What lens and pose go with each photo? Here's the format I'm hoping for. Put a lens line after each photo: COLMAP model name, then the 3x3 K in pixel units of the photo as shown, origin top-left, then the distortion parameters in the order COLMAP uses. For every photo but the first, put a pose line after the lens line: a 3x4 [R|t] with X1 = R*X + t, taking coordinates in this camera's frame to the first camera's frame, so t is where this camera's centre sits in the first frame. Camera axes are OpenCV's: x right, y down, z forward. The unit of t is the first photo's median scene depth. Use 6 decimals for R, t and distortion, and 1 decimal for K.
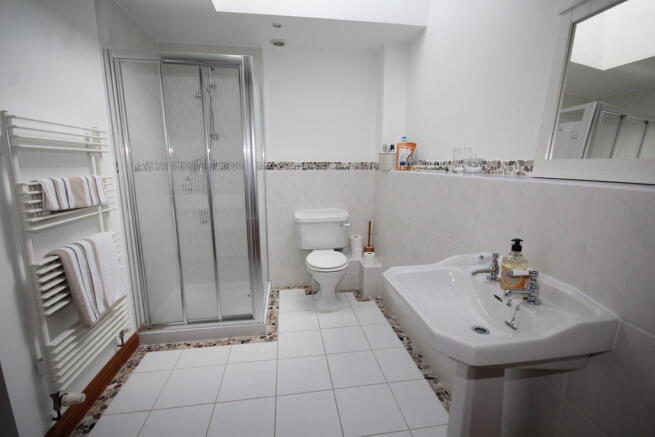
lens RADIAL K [[306.0, 0, 327.5], [0, 306.0, 218.5], [0, 0, 1]] dist [0.002008, 0.000093]
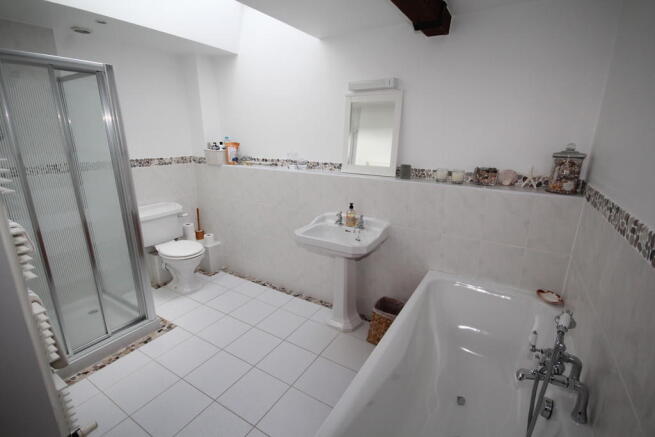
lens RADIAL K [[306.0, 0, 327.5], [0, 306.0, 218.5], [0, 0, 1]] dist [0.002008, 0.000093]
pose [[0.643390, -0.200090, 0.738927, -0.494624], [0.131052, 0.979777, 0.151201, -0.078232], [-0.754238, -0.000444, 0.656601, -0.141275]]
